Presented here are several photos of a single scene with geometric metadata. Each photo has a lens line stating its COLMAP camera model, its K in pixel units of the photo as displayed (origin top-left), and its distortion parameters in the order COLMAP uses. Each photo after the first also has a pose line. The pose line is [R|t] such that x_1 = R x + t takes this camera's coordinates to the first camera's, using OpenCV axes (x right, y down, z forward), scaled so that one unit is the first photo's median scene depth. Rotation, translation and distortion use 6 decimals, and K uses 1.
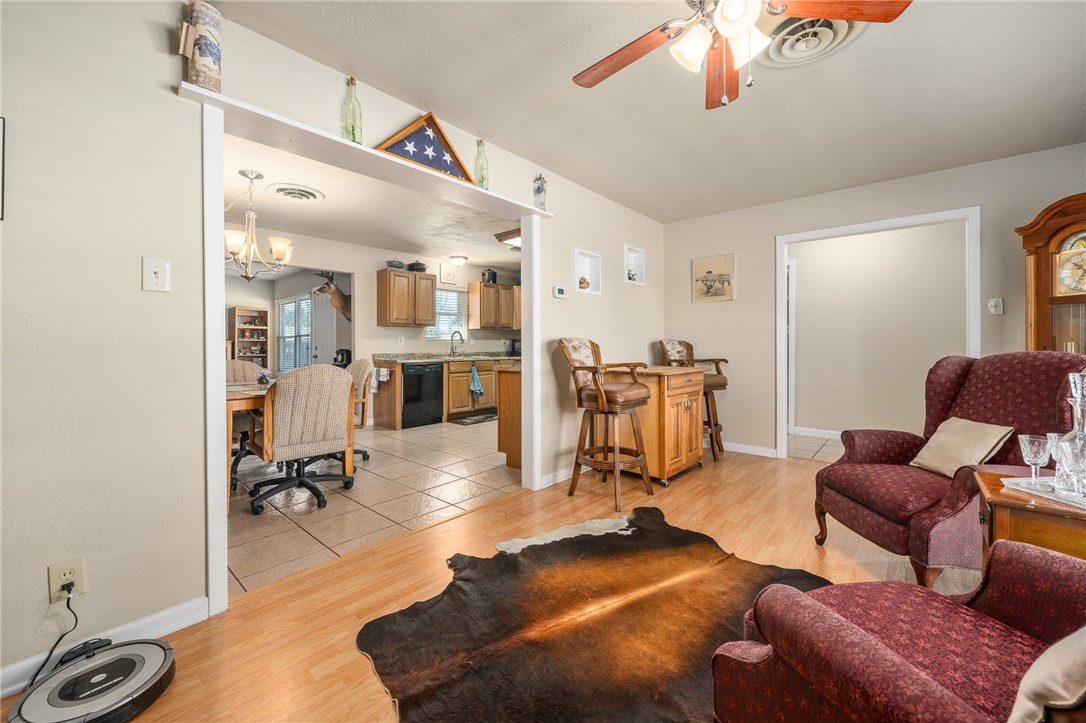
lens RADIAL K [[433.5, 0, 558.8], [0, 433.5, 343.6], [0, 0, 1]] dist [-0.013420, 0.000054]
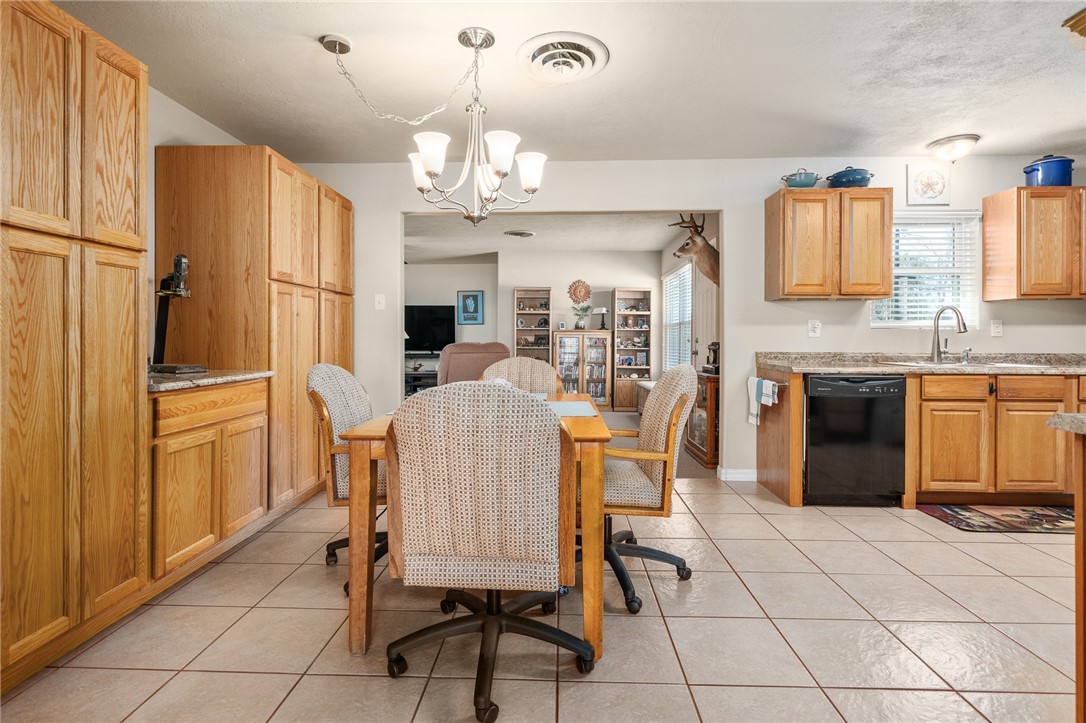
lens RADIAL K [[537.5, 0, 536.9], [0, 537.5, 338.4], [0, 0, 1]] dist [0.000499, 0.000286]
pose [[0.601843, 0.006859, -0.798585, -0.049952], [-0.000860, 0.999968, 0.007941, 0.000725], [0.798614, -0.004093, 0.601830, 0.348383]]
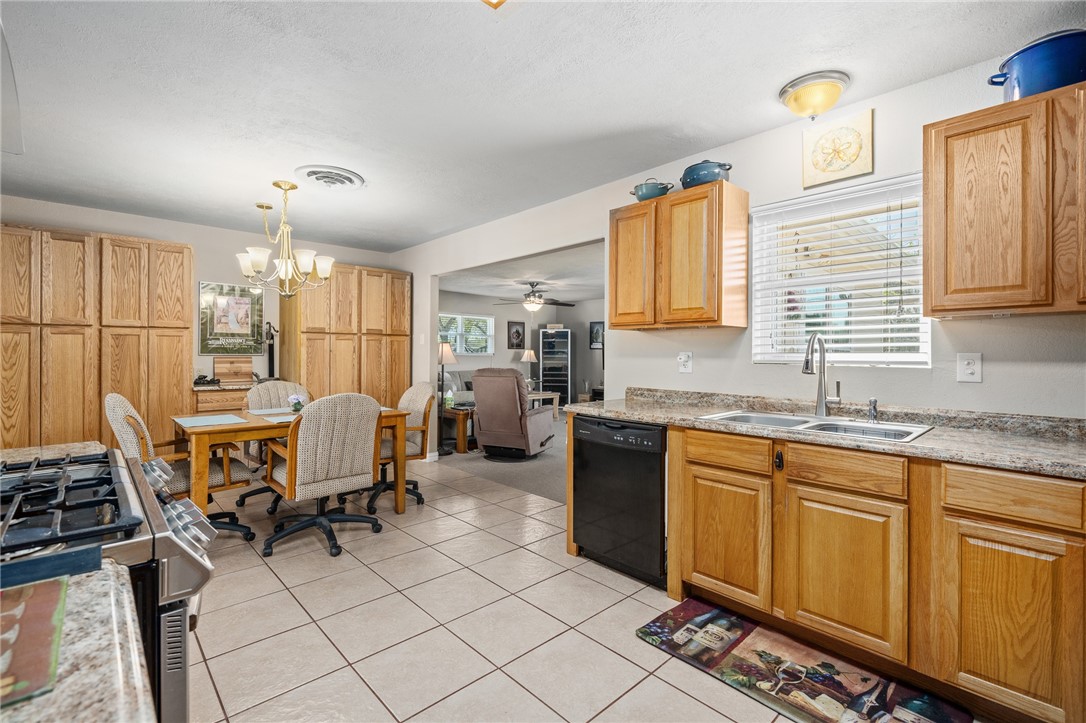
lens RADIAL K [[483.9, 0, 540.4], [0, 483.9, 353.8], [0, 0, 1]] dist [0.001786, 0.000403]
pose [[-0.141392, 0.005571, -0.989938, 0.137375], [0.000044, 0.999984, 0.005621, -0.018016], [0.989954, 0.000751, -0.141390, 0.935220]]
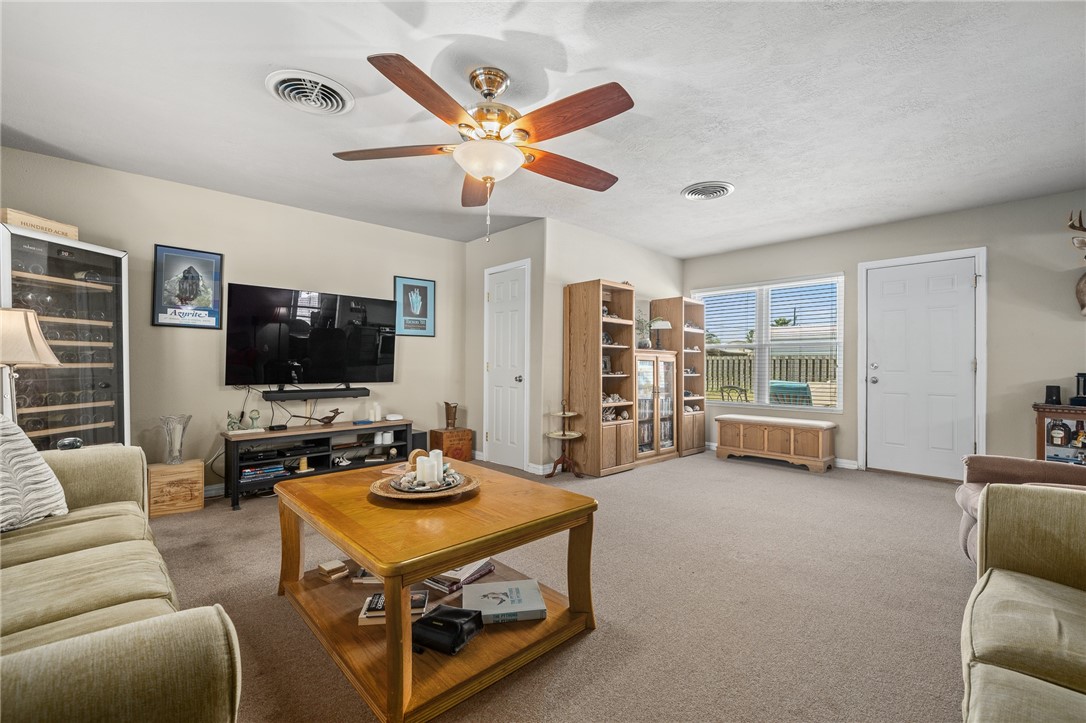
lens RADIAL K [[483.9, 0, 522.1], [0, 483.9, 363.6], [0, 0, 1]] dist [0.001786, 0.000403]
pose [[0.988359, 0.014977, -0.151399, -1.104656], [-0.013718, 0.999862, 0.009356, 0.008702], [0.151518, -0.007170, 0.988429, 0.355594]]
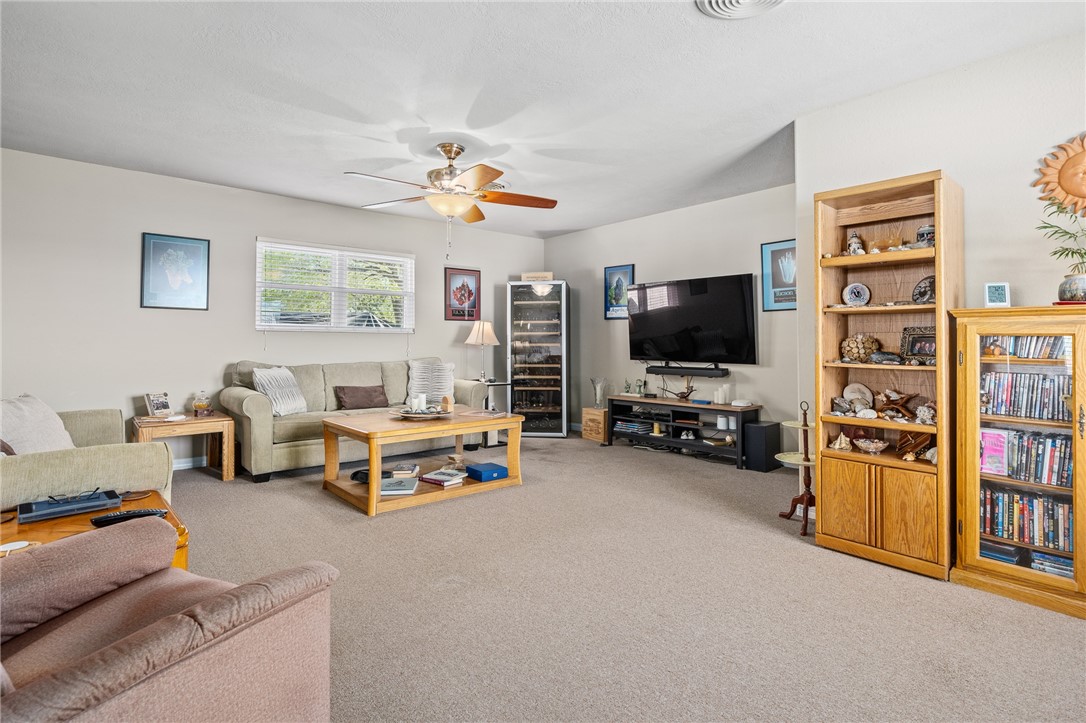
lens RADIAL K [[537.5, 0, 535.7], [0, 537.5, 328.7], [0, 0, 1]] dist [0.000499, 0.000286]
pose [[-0.193365, -0.015775, -0.981000, -0.616507], [0.007869, 0.999814, -0.017628, 0.008795], [0.981095, -0.011128, -0.193205, 0.932609]]
